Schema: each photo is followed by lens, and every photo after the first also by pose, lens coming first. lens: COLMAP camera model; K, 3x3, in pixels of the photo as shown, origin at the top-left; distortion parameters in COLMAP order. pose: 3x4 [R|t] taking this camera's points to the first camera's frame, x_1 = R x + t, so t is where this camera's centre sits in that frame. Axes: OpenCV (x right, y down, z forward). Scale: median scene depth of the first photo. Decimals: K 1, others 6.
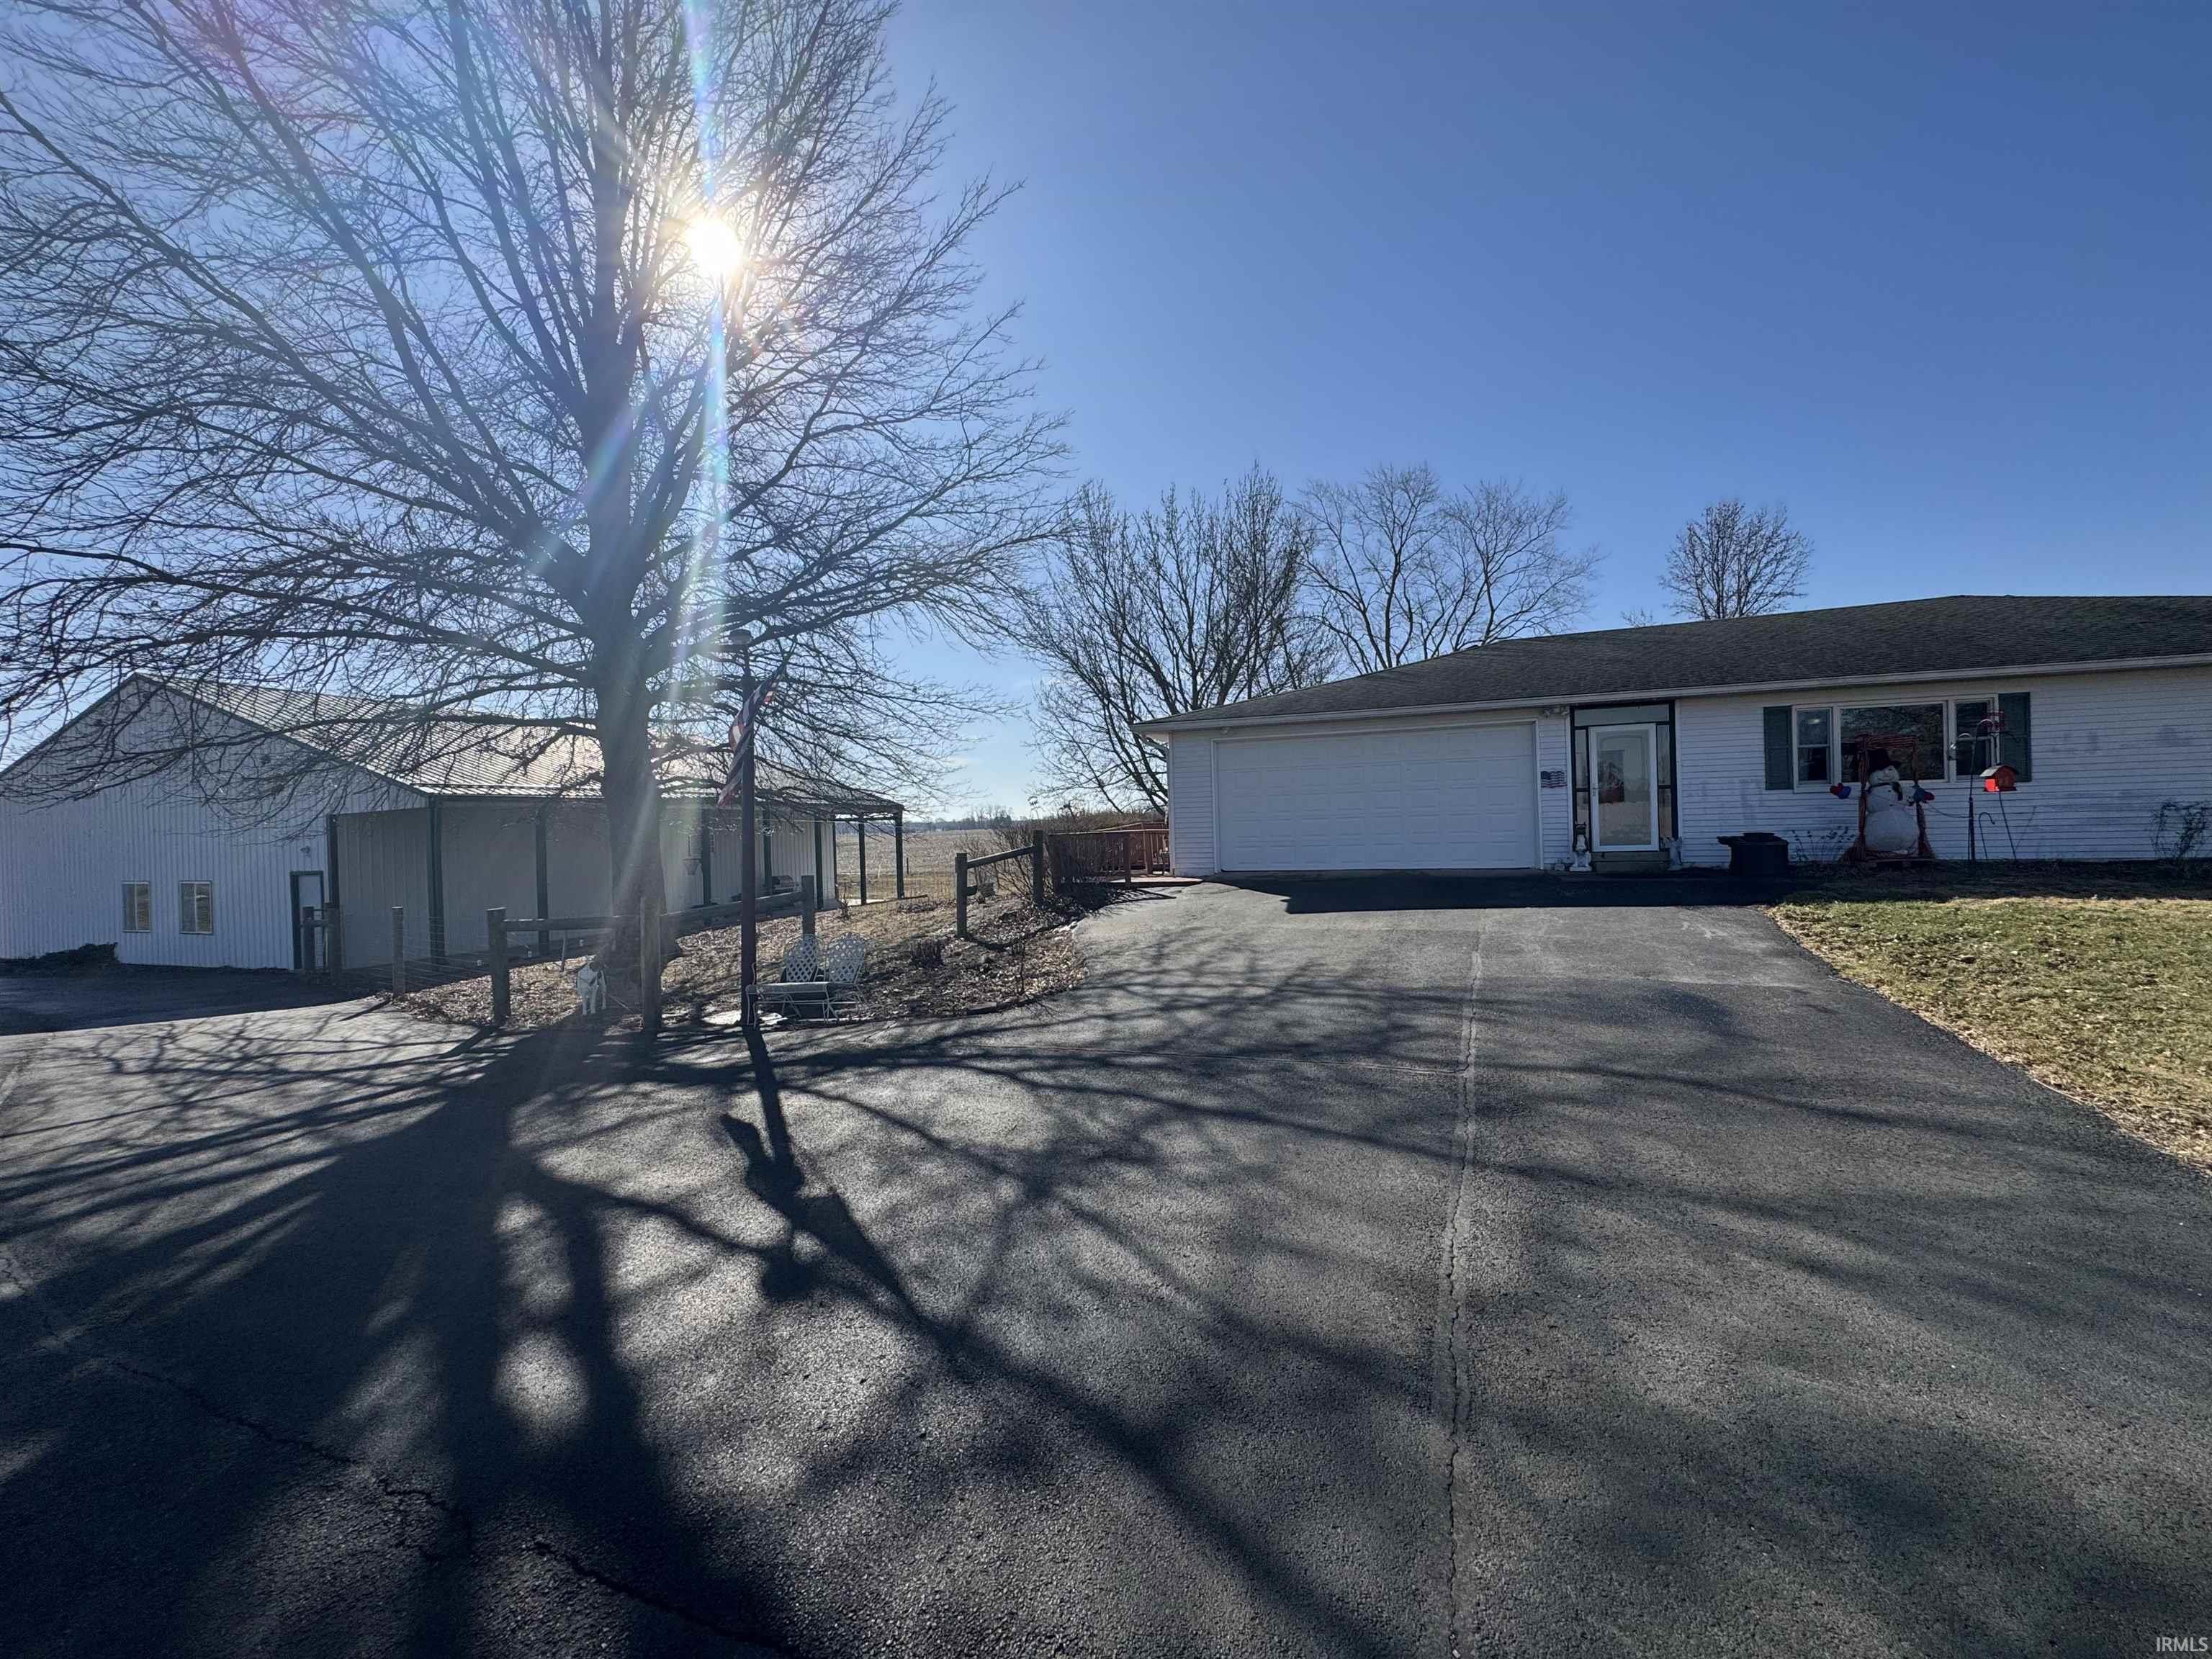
lens RADIAL K [[880.4, 0, 1101.4], [0, 880.4, 829.4], [0, 0, 1]] dist [-0.002446, 0.000738]
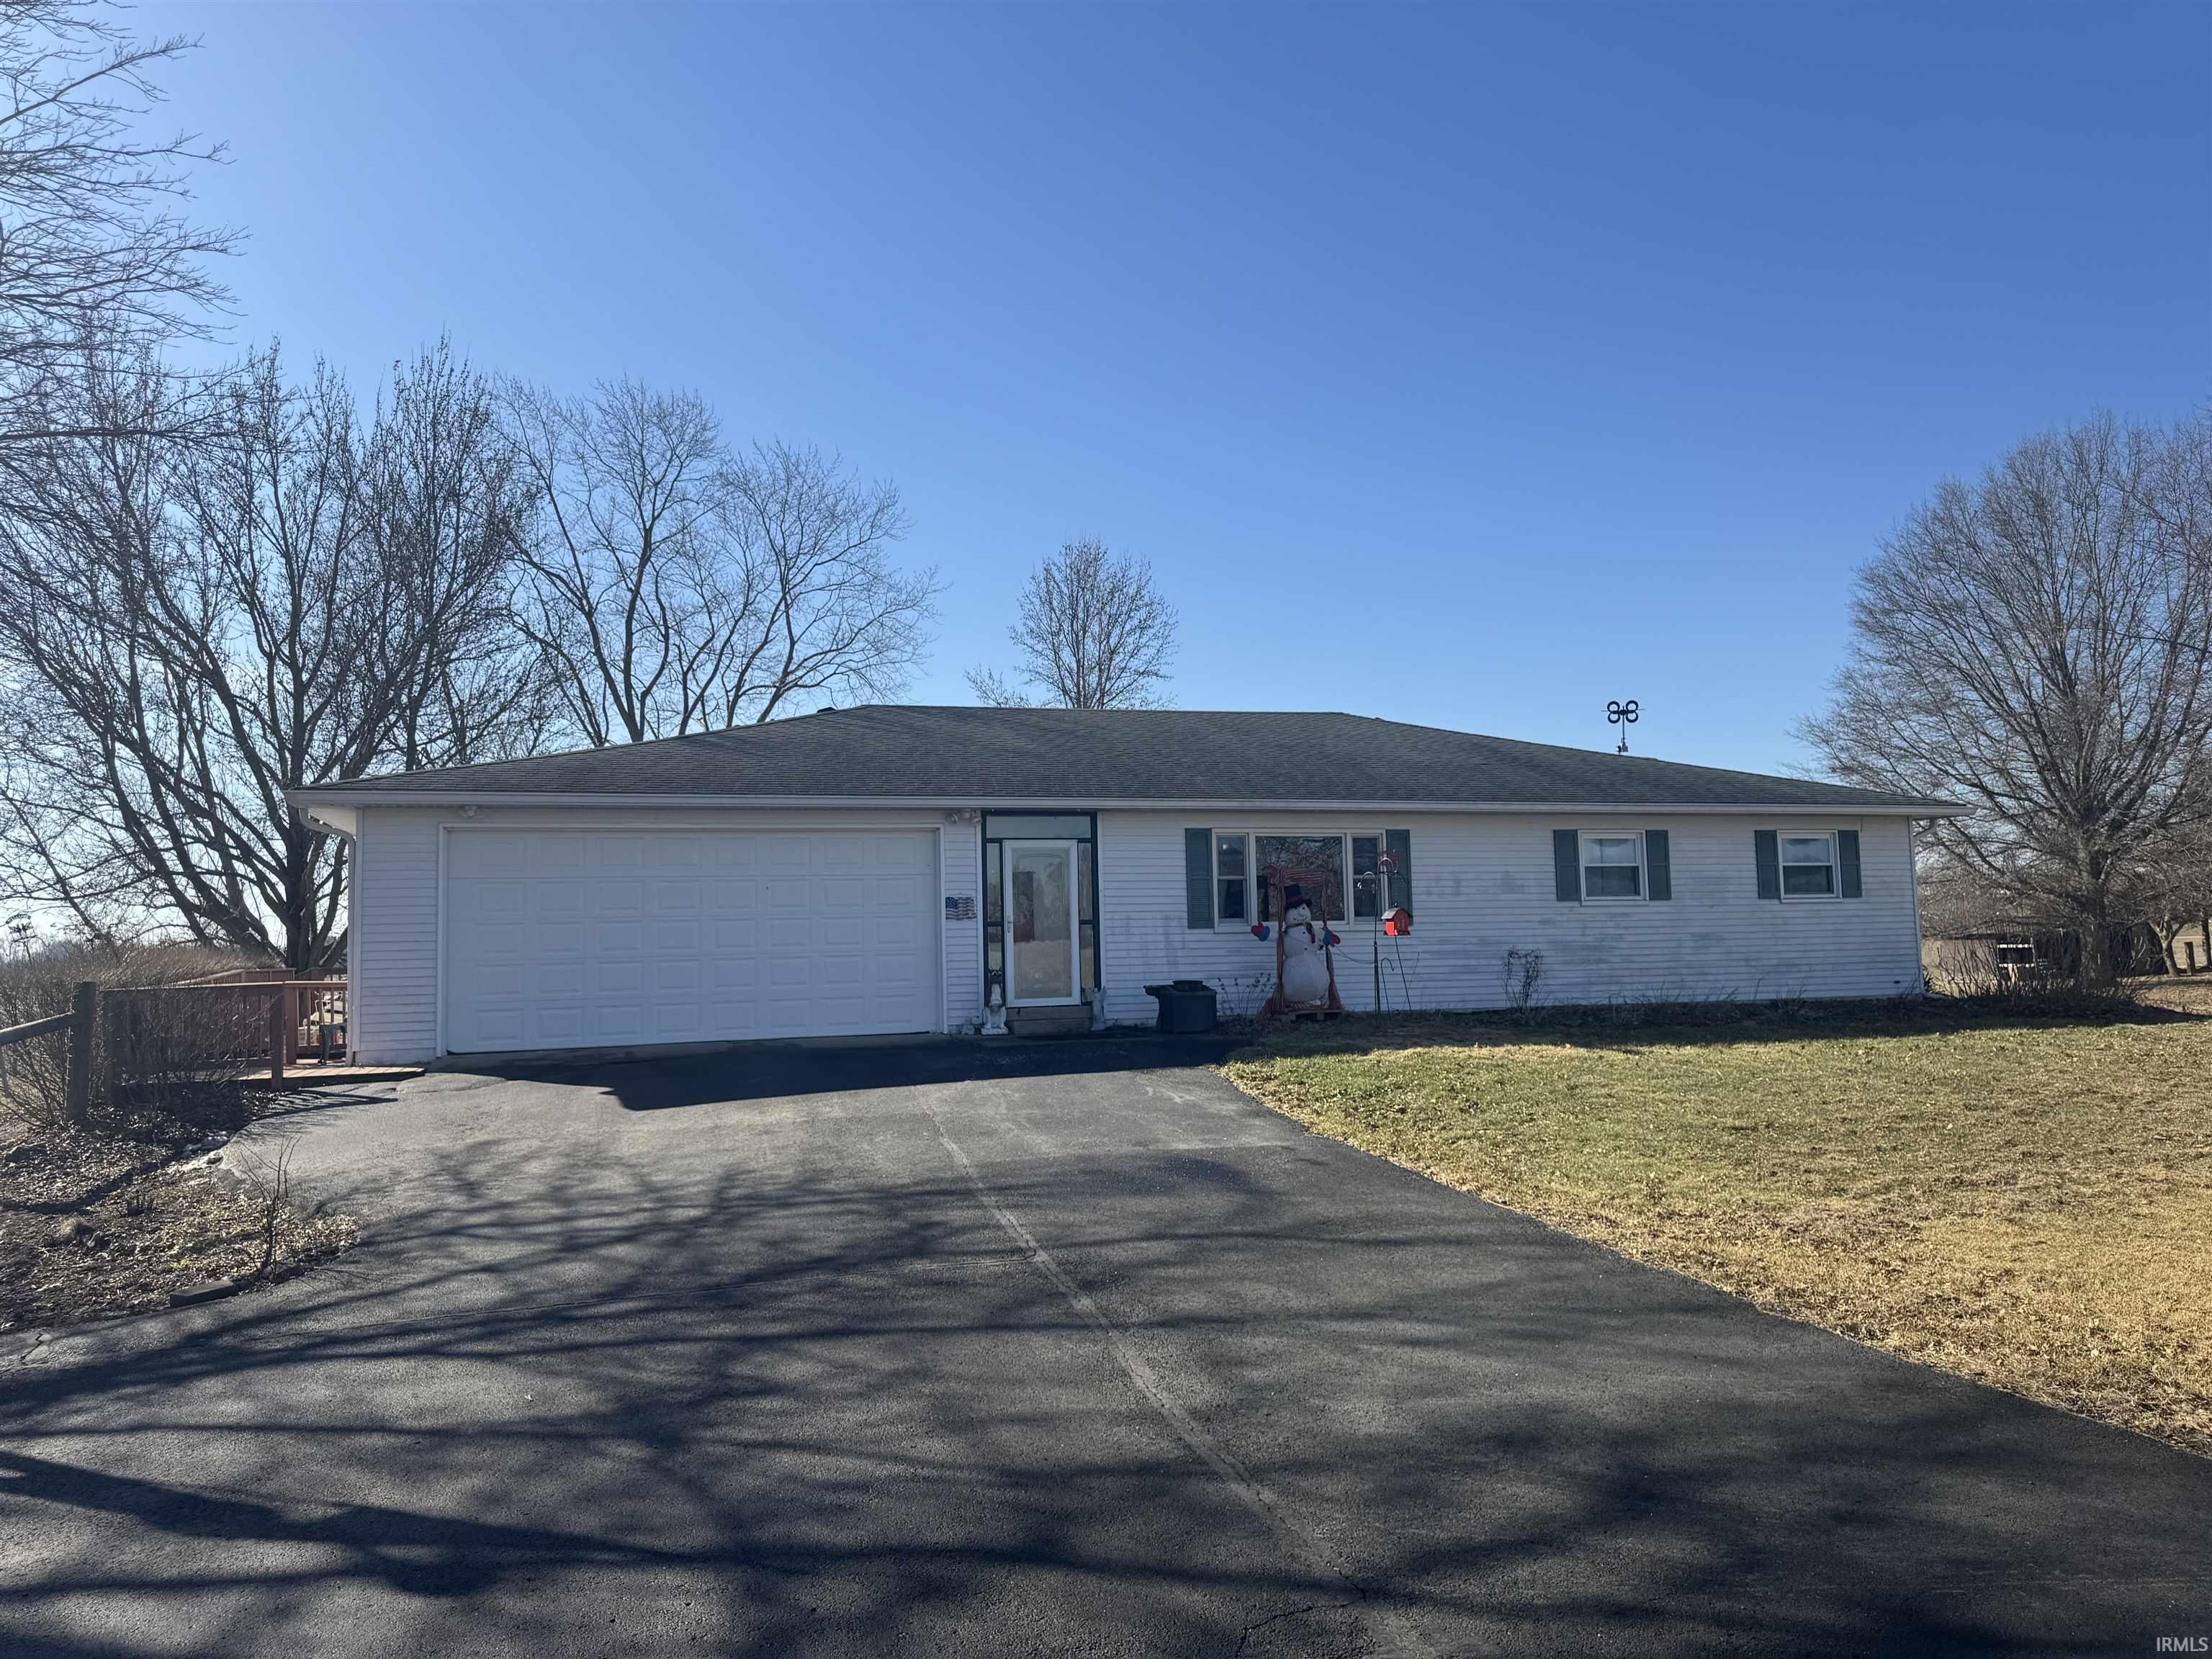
lens RADIAL K [[1708.8, 0, 1027.6], [0, 1708.8, 826.4], [0, 0, 1]] dist [0.184581, -0.417976]
pose [[0.796810, 0.054493, 0.601768, -0.362783], [0.003226, 0.995527, -0.094421, 0.011849], [-0.604222, 0.077177, 0.793070, -0.203210]]
